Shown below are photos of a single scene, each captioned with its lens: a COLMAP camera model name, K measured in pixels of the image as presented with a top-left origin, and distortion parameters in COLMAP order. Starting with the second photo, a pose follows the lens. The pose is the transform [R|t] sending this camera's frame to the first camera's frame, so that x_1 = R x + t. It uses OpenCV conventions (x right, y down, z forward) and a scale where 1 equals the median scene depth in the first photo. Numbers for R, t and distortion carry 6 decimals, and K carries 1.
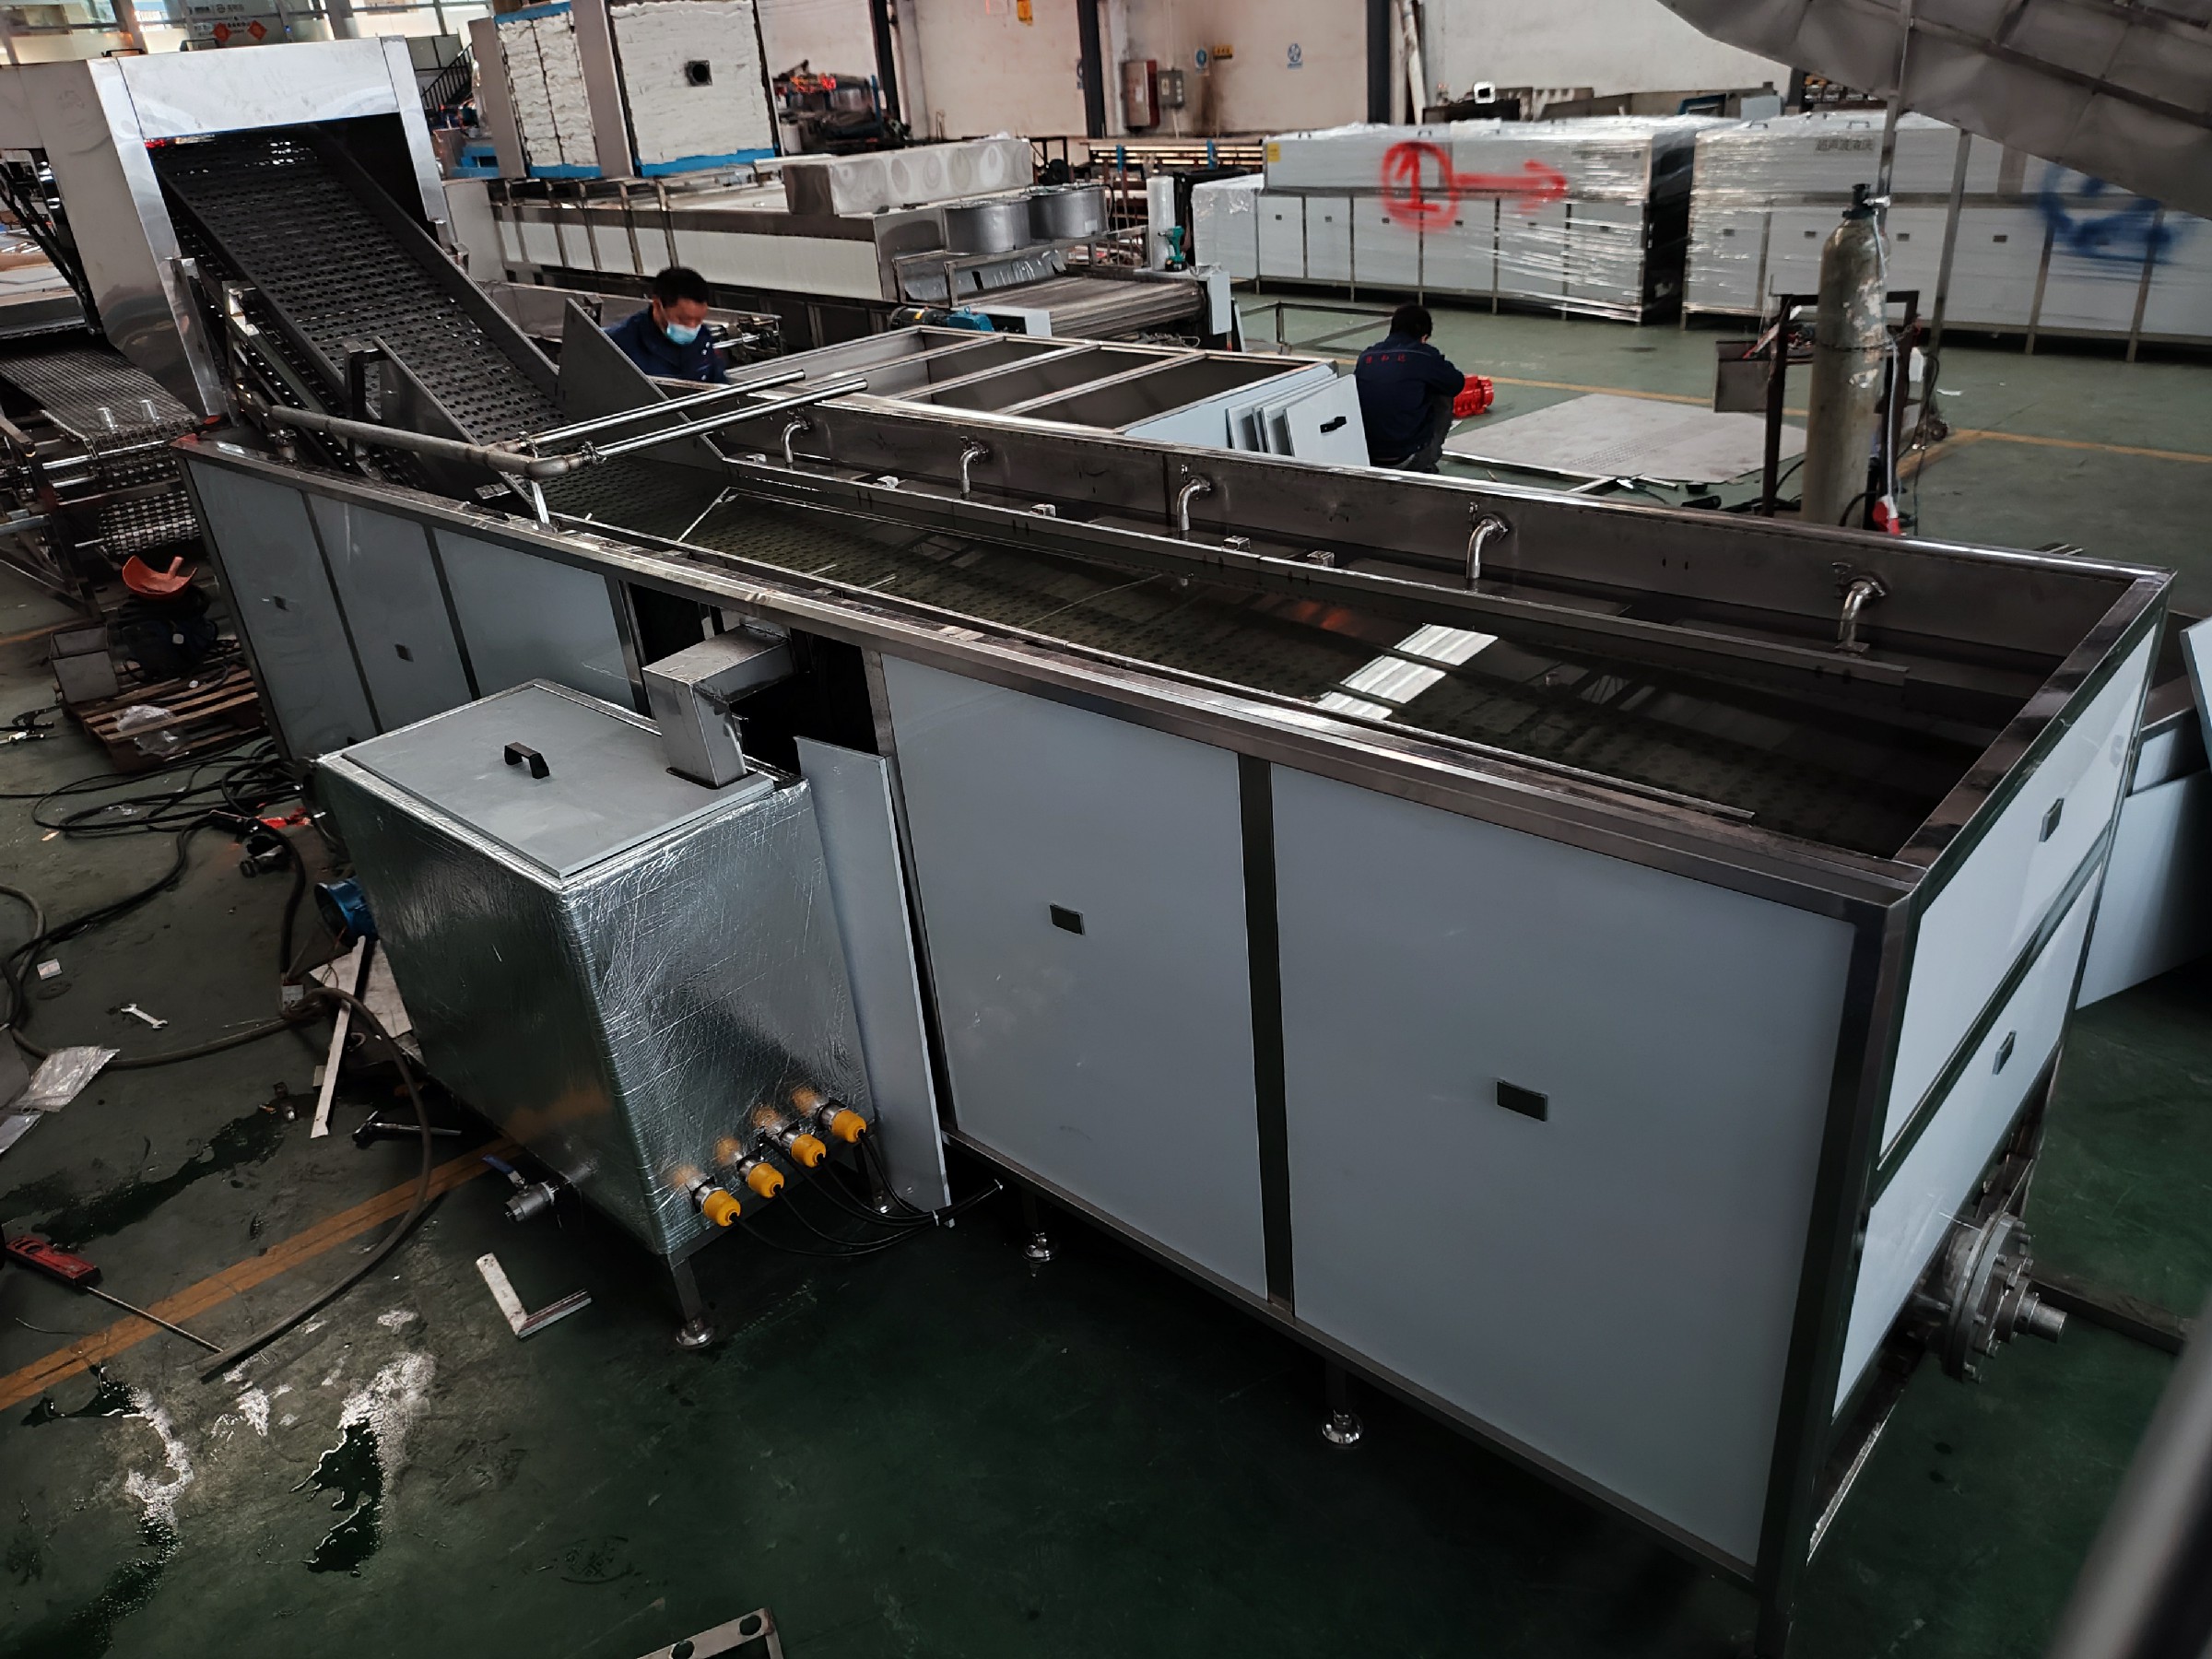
lens RADIAL K [[1564.1, 0, 1112.0], [0, 1564.1, 823.7], [0, 0, 1]] dist [0.004150, 0.001156]
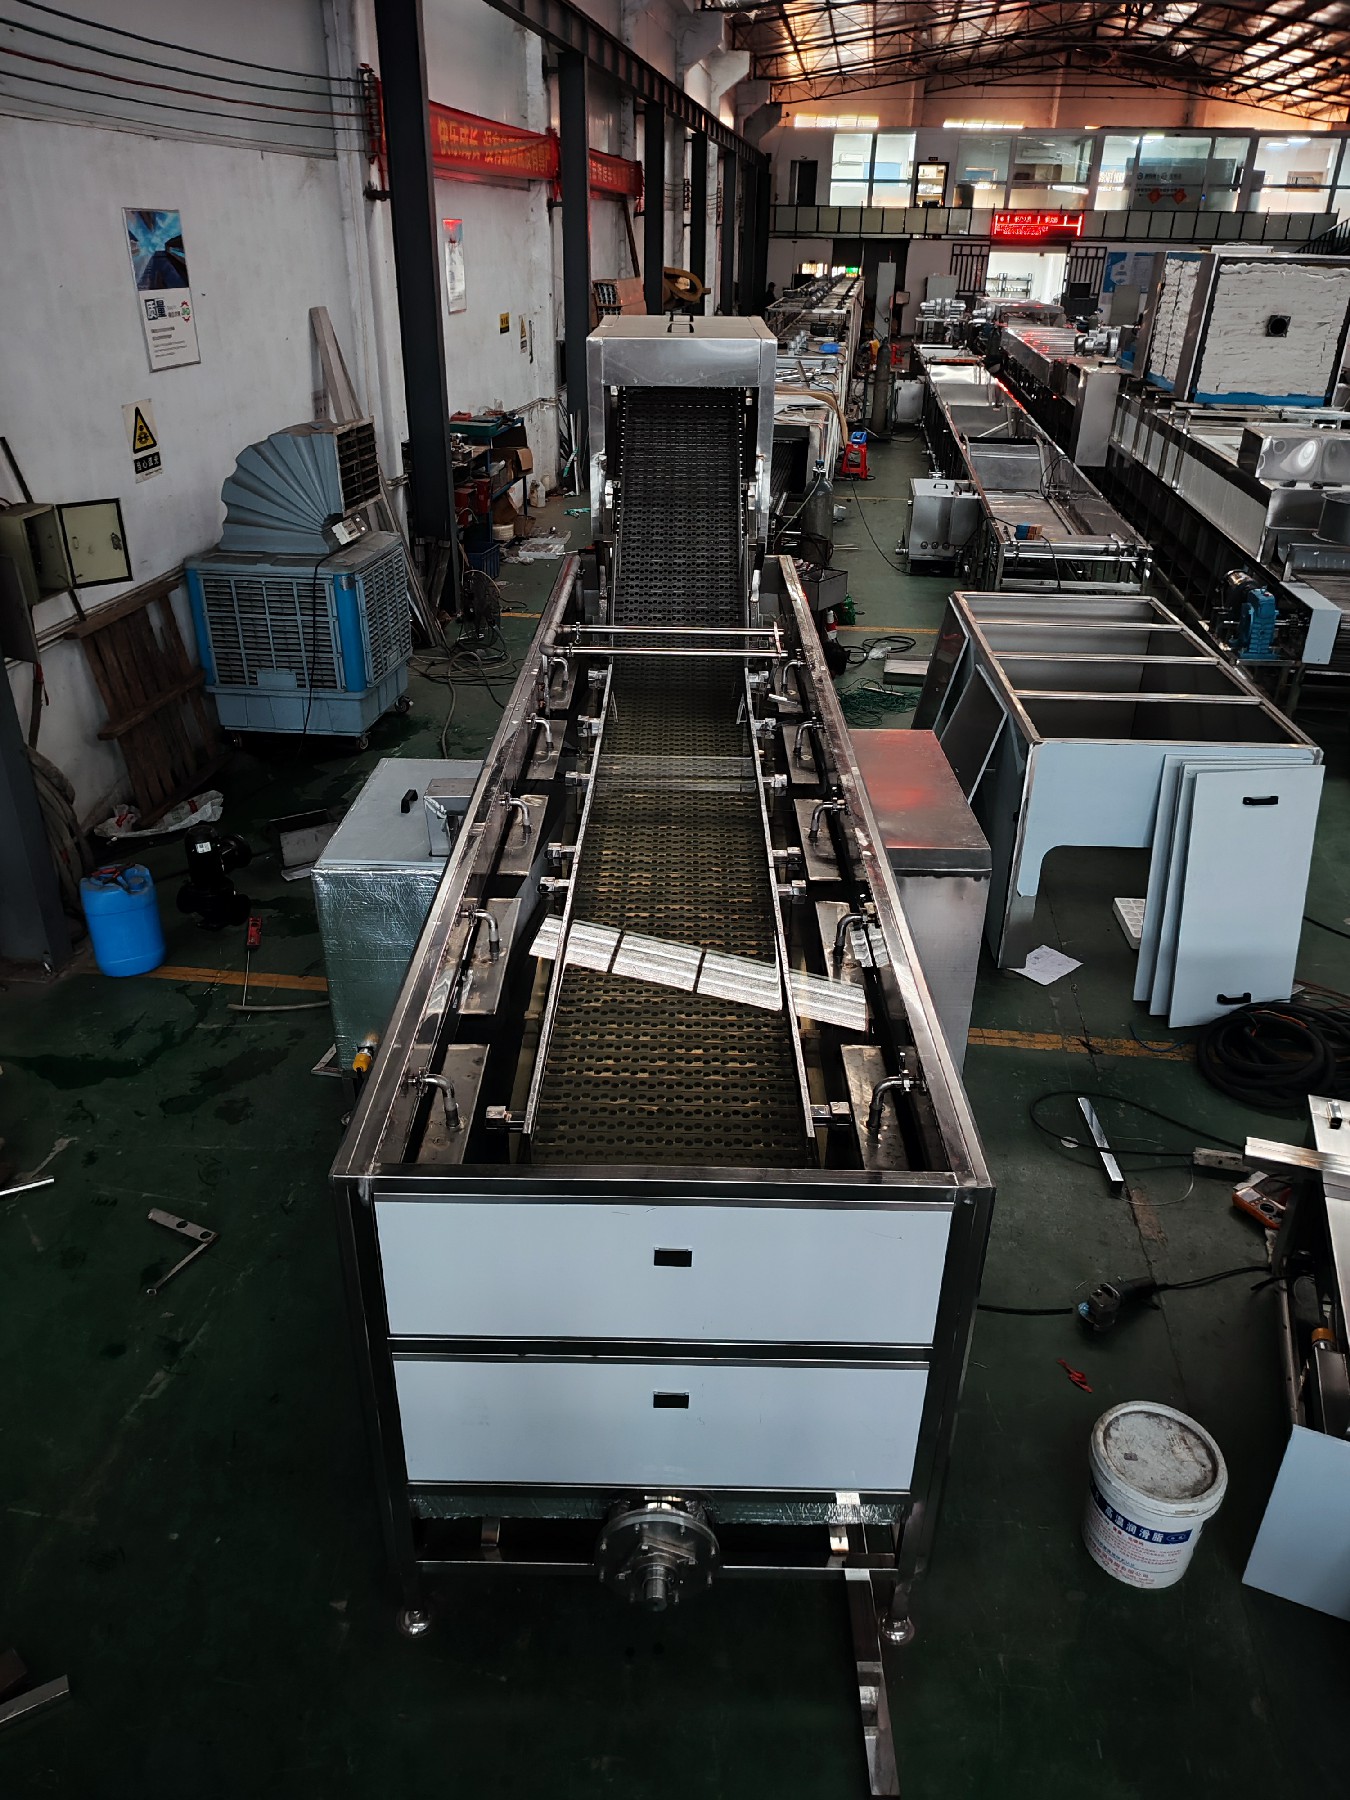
lens RADIAL K [[1252.5, 0, 675.0], [0, 1252.5, 900.0], [0, 0, 1]] dist [-0.004502, 0.008616]
pose [[0.675256, 0.425630, -0.602386, 0.160108], [-0.401522, 0.897207, 0.183848, -0.072813], [0.618716, 0.117727, 0.776744, 0.033121]]
